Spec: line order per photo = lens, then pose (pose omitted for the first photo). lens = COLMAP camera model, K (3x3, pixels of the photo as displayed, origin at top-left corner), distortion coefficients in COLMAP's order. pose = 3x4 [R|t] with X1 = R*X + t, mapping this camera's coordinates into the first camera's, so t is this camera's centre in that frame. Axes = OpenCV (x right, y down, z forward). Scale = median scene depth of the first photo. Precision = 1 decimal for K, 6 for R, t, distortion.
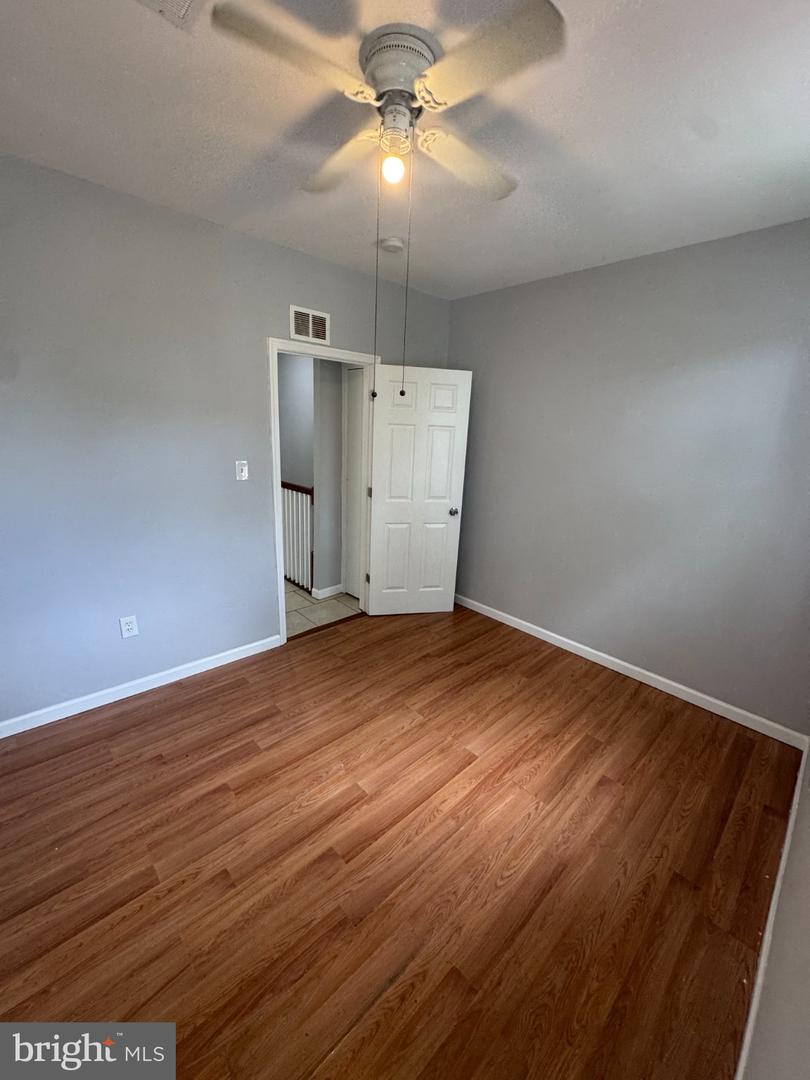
lens RADIAL K [[429.6, 0, 405.0], [0, 429.6, 540.0], [0, 0, 1]] dist [-0.002670, -0.000330]
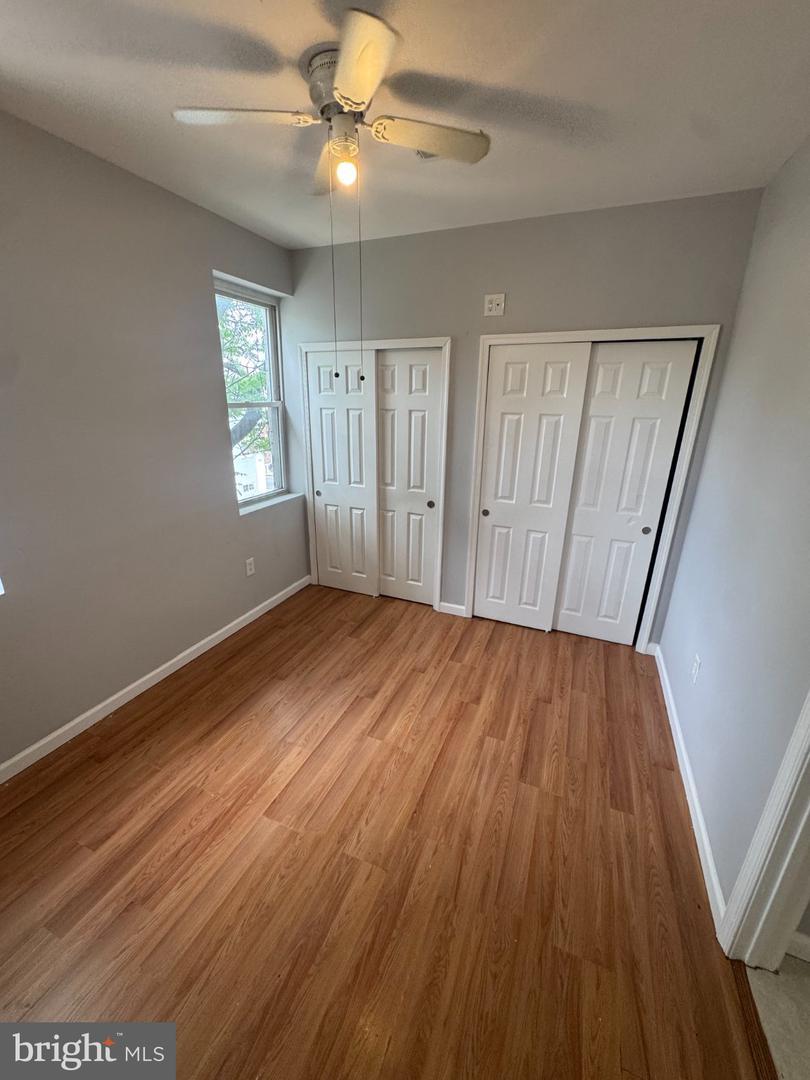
lens RADIAL K [[429.6, 0, 405.0], [0, 429.6, 540.0], [0, 0, 1]] dist [-0.002670, -0.000330]
pose [[-0.912629, 0.076426, -0.401581, 0.215421], [-0.155283, 0.843919, 0.513505, -0.398424], [0.378147, 0.530998, -0.758318, 1.467984]]
